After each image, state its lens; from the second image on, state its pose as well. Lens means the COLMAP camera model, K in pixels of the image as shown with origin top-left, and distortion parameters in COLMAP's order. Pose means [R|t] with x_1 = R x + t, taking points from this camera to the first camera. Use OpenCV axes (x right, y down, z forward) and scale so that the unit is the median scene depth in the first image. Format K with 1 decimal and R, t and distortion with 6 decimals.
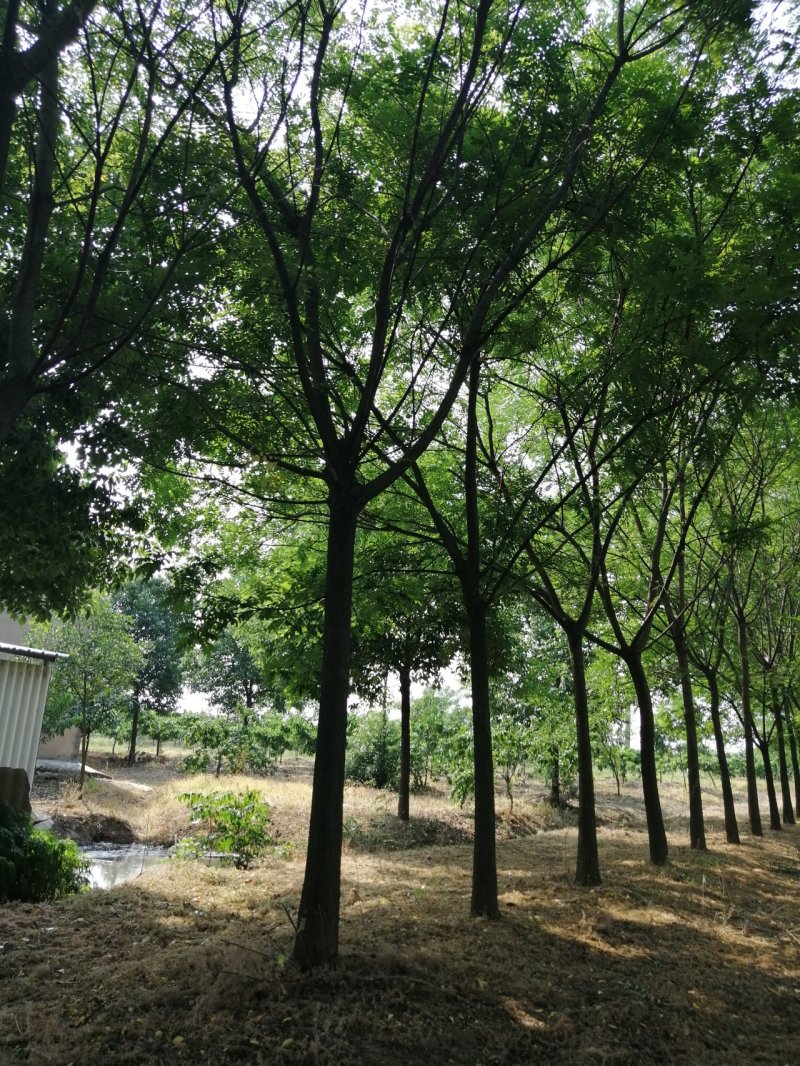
lens RADIAL K [[834.6, 0, 400.0], [0, 834.6, 533.0], [0, 0, 1]] dist [-0.024099, 0.065281]
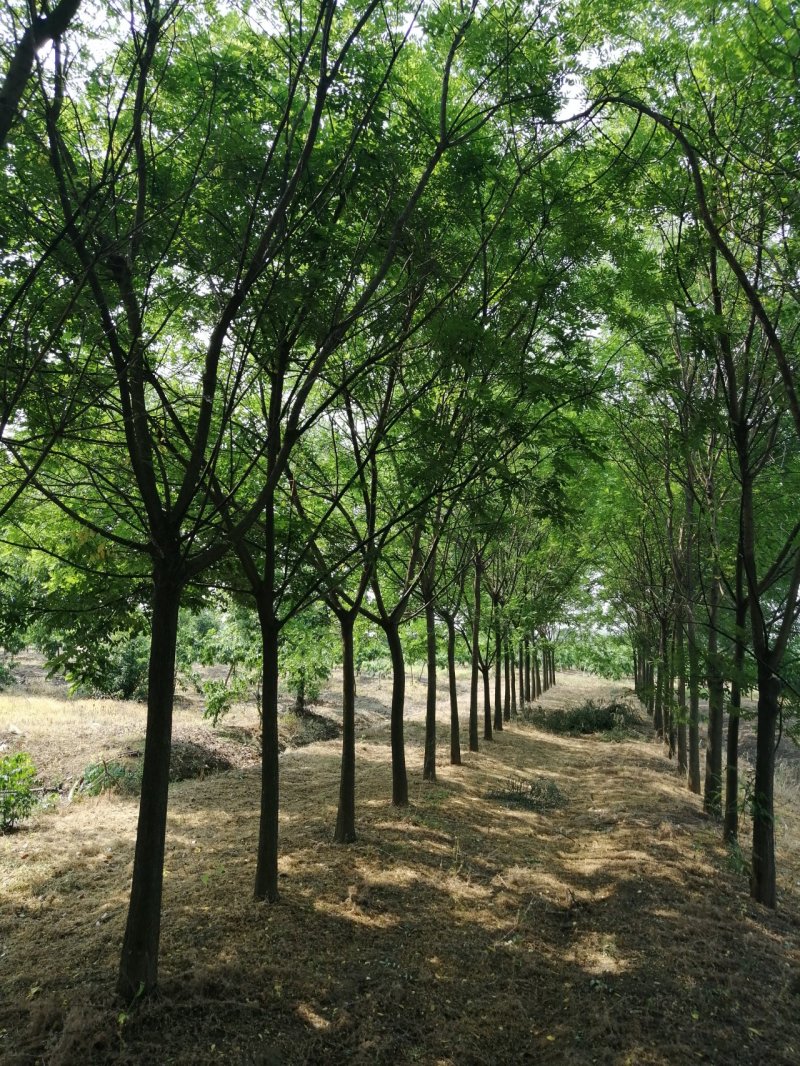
lens RADIAL K [[834.6, 0, 400.0], [0, 834.6, 533.0], [0, 0, 1]] dist [-0.024099, 0.065281]
pose [[0.952628, 0.041640, 0.301273, -0.078966], [-0.084223, 0.987961, 0.129767, -0.182548], [-0.292243, -0.148994, 0.944667, -0.067770]]
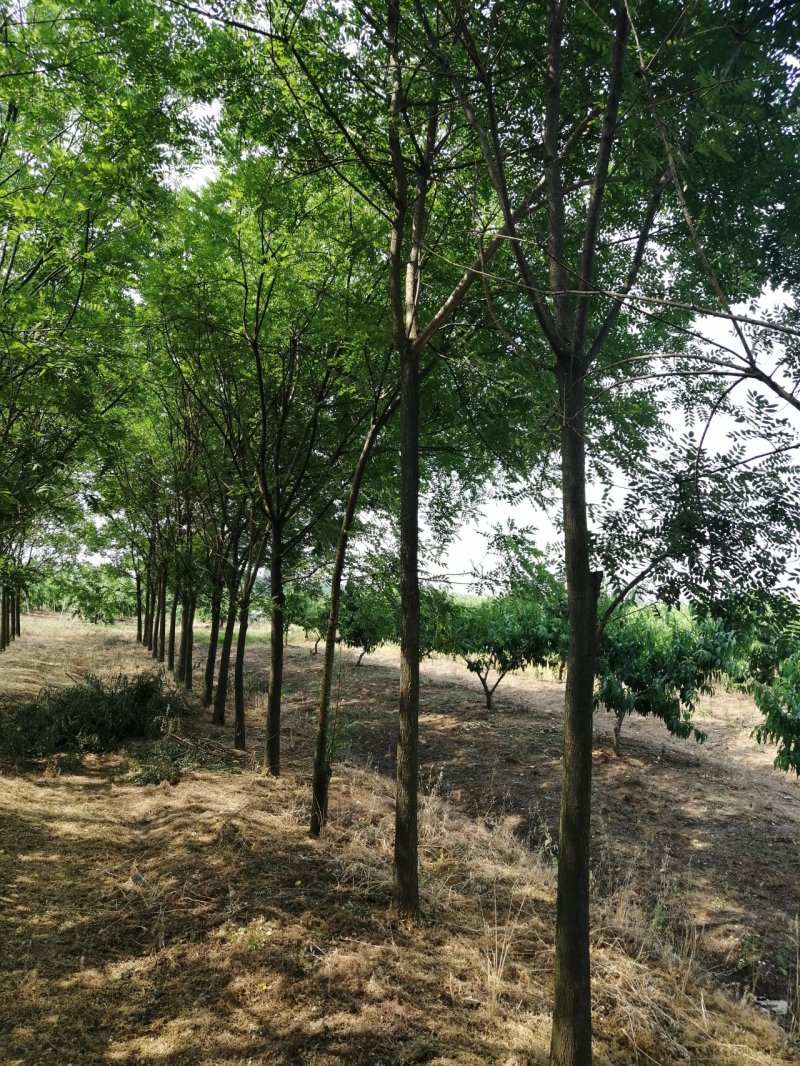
lens RADIAL K [[834.6, 0, 400.0], [0, 834.6, 533.0], [0, 0, 1]] dist [-0.024099, 0.065281]
pose [[0.608971, 0.031704, 0.792559, 0.954885], [-0.202973, 0.972161, 0.117068, 0.355916], [-0.766783, -0.232160, 0.598453, 1.771447]]
